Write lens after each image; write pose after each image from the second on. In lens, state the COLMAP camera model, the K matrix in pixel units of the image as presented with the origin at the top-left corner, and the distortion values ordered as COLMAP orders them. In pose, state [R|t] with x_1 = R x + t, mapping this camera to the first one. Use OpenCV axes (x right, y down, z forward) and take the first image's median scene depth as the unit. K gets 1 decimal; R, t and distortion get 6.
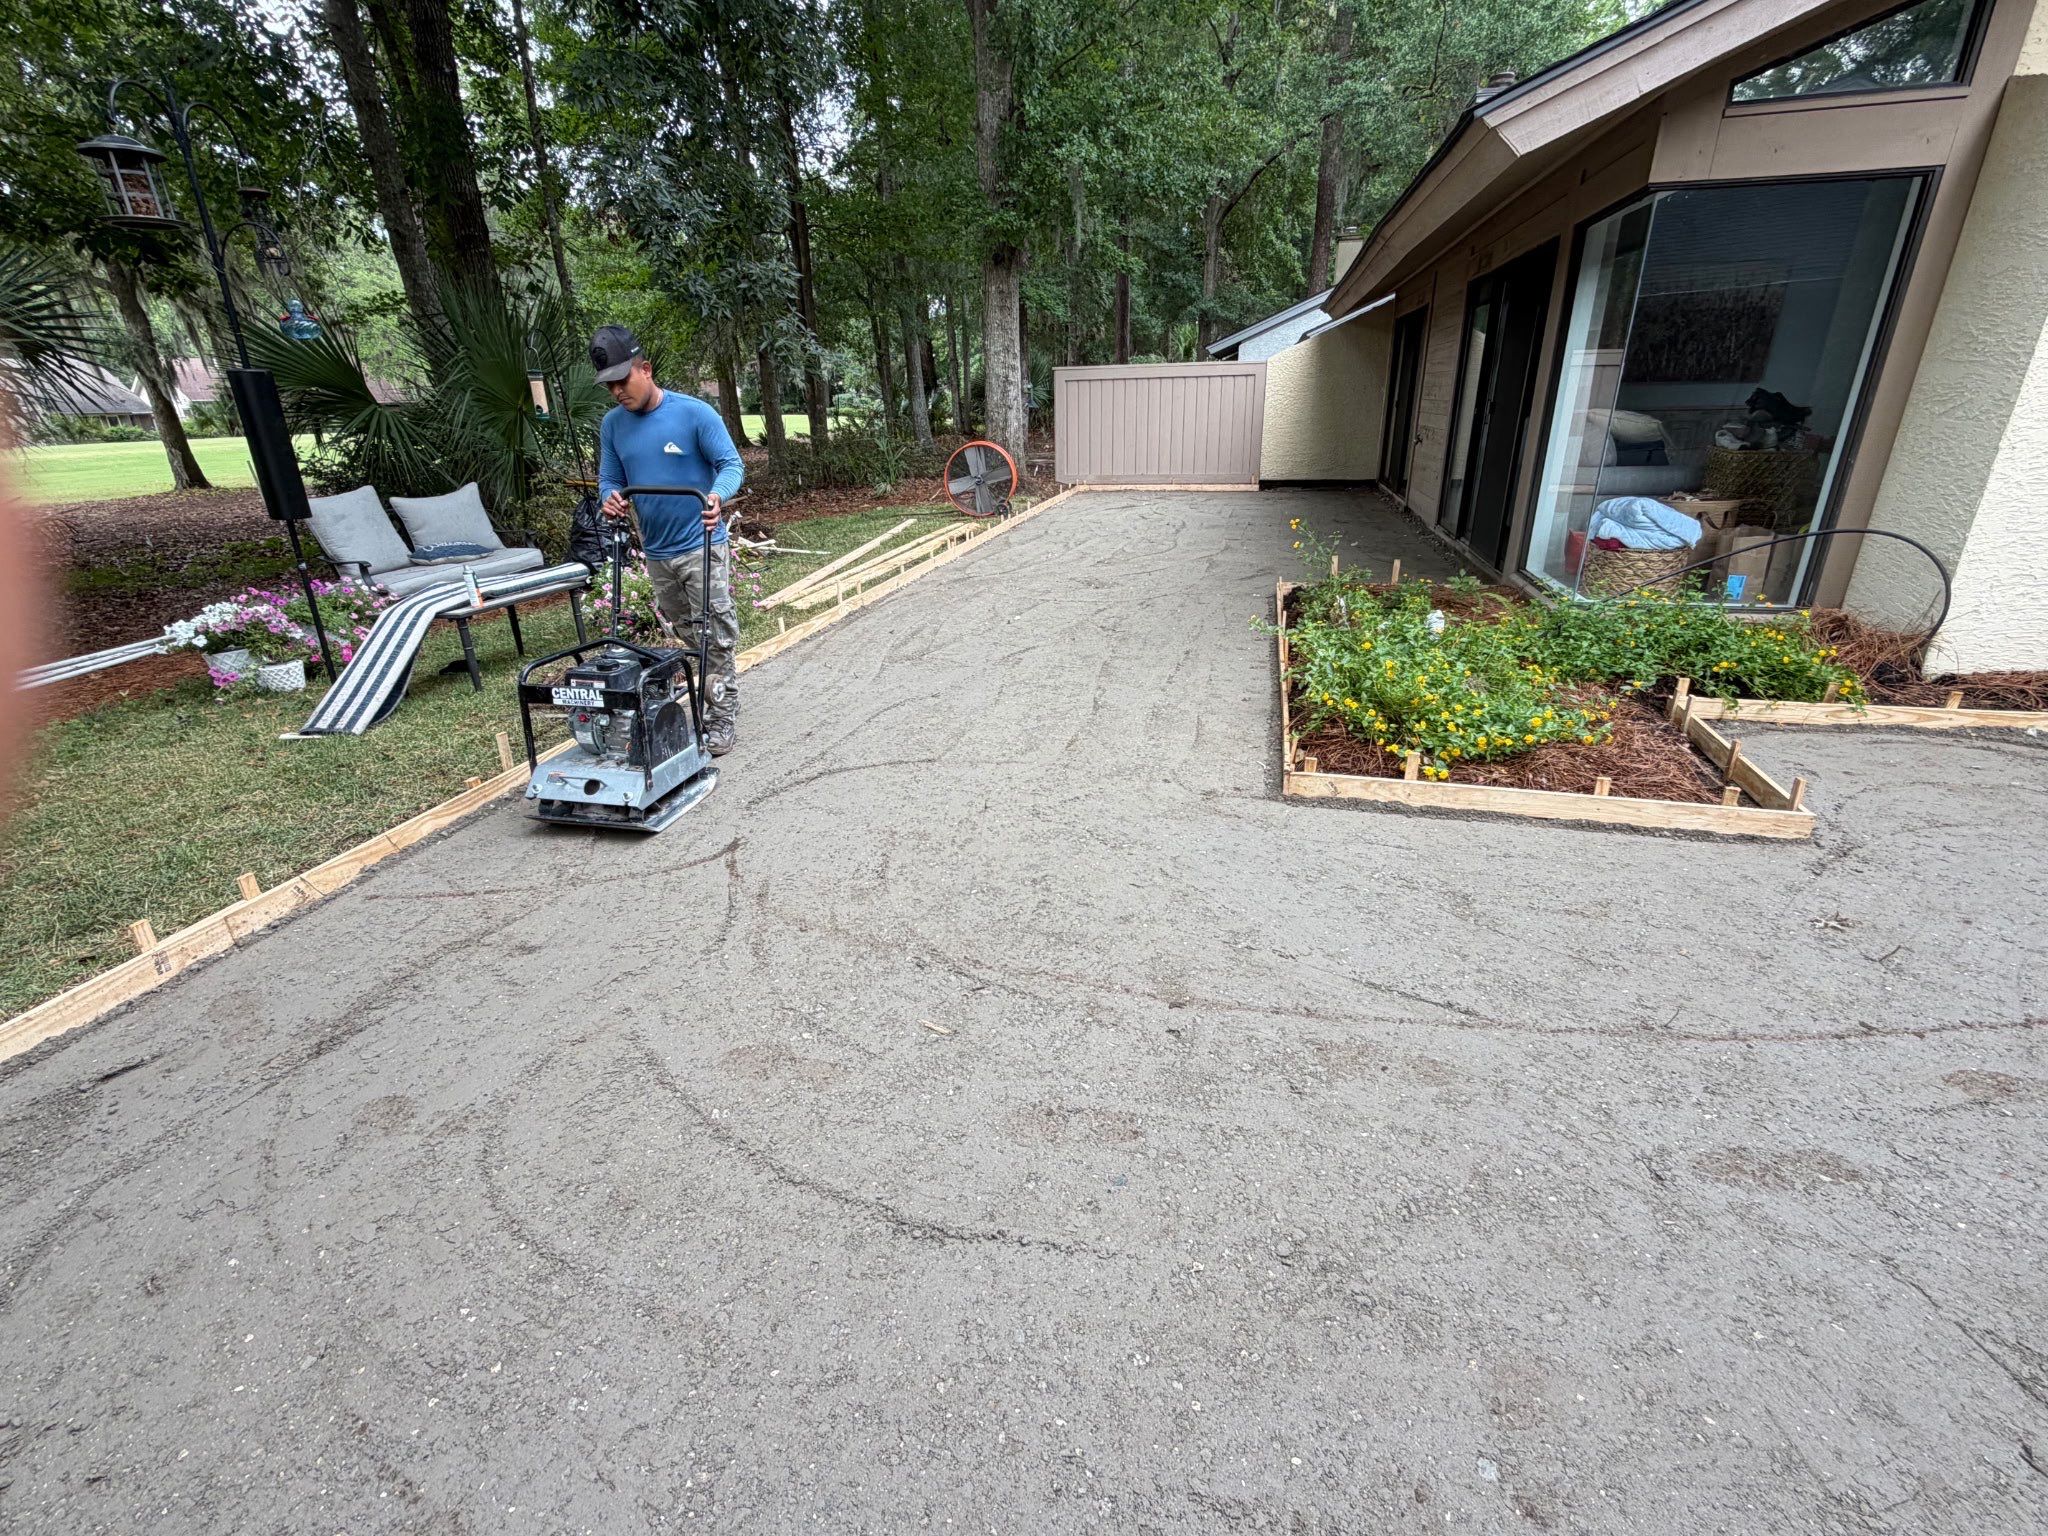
lens RADIAL K [[923.0, 0, 1019.1], [0, 923.0, 769.6], [0, 0, 1]] dist [-0.000952, -0.000208]
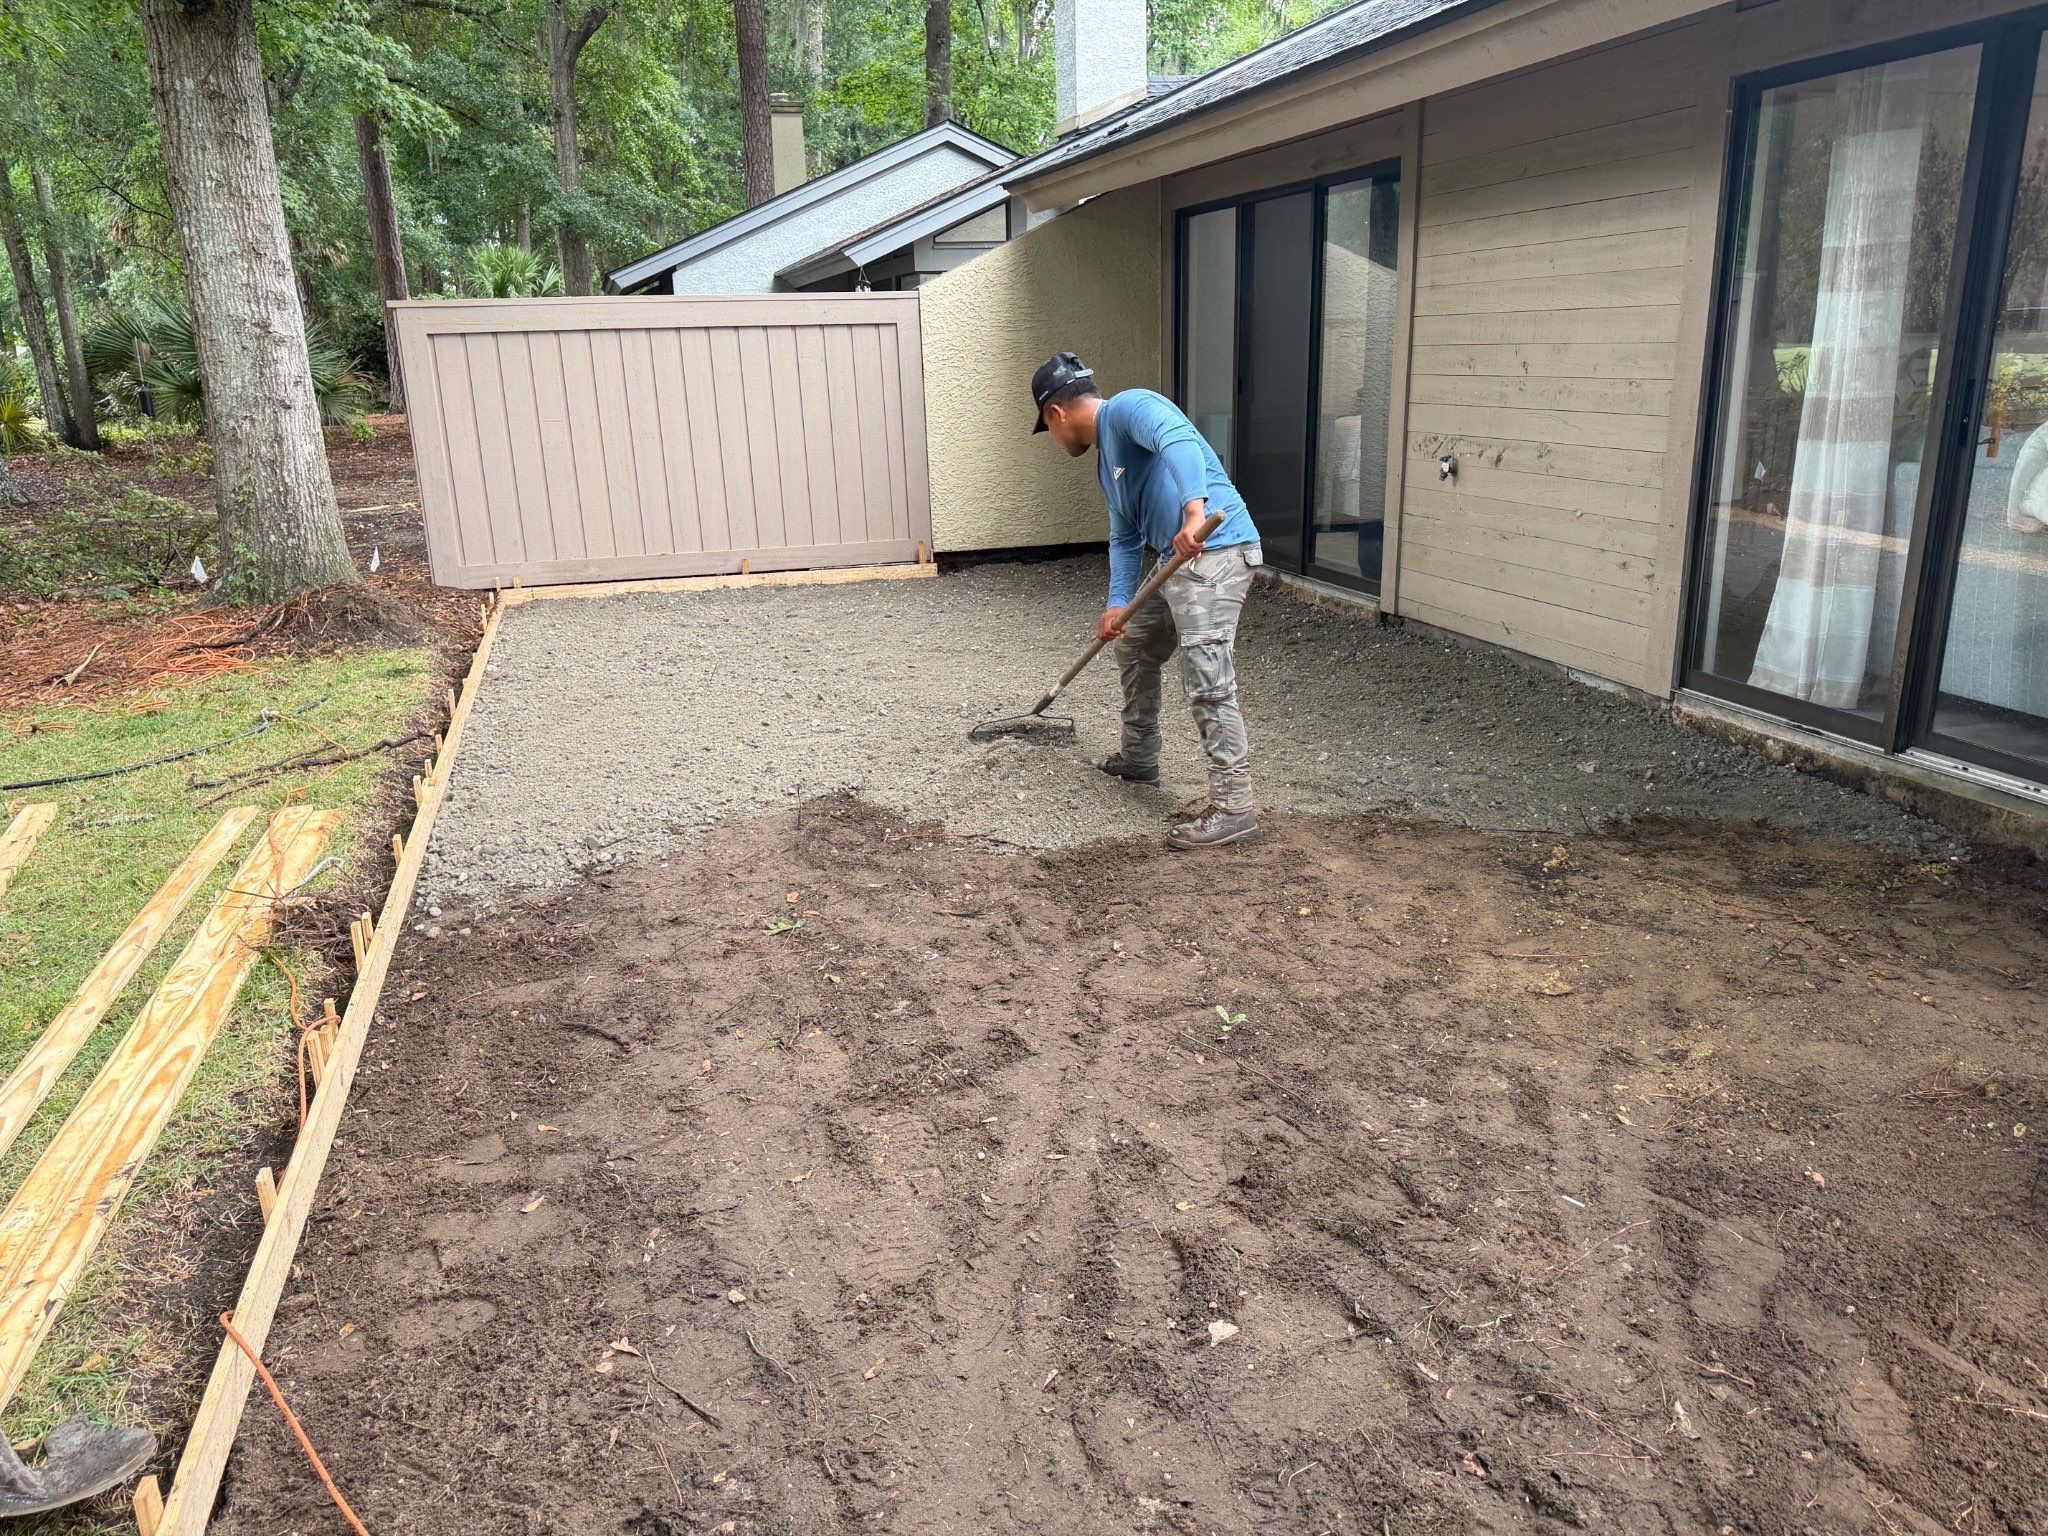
lens RADIAL K [[1460.1, 0, 1024.0], [0, 1460.1, 768.0], [0, 0, 1]] dist [0.003437, -0.000511]
pose [[0.858636, -0.142667, 0.492332, -0.096042], [0.197306, 0.978469, -0.060566, -0.244766], [-0.473091, 0.149144, 0.868298, 0.585589]]
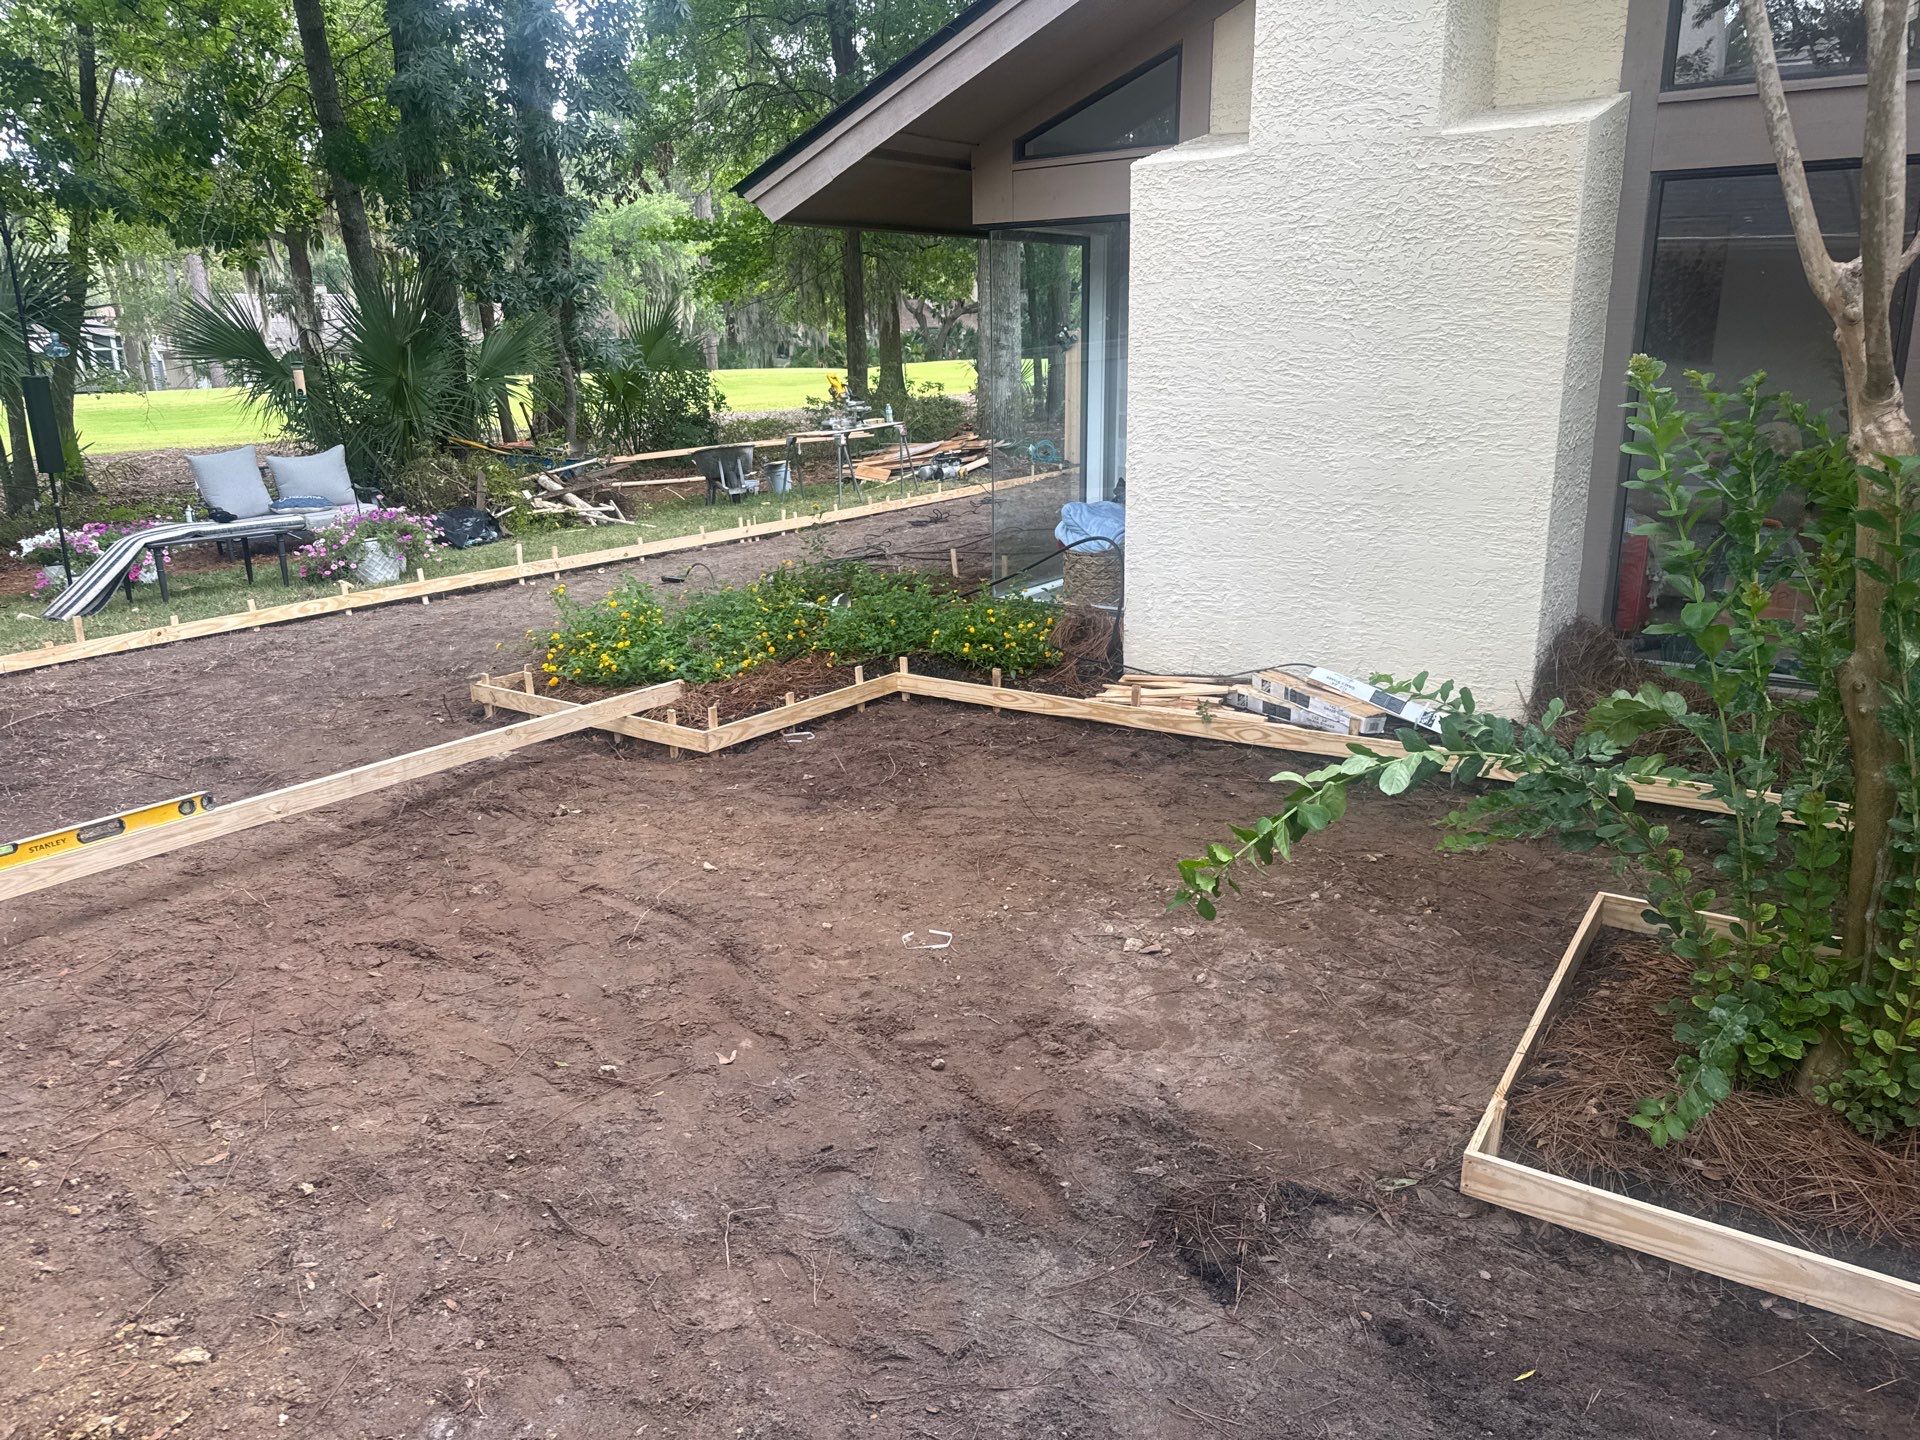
lens RADIAL K [[1323.7, 0, 989.4], [0, 1323.7, 727.2], [0, 0, 1]] dist [0.063810, -0.084726]
pose [[0.939256, 0.099102, -0.328598, 0.647689], [-0.128033, 0.989466, -0.067555, 0.039349], [0.318442, 0.105523, 0.942051, -0.233040]]
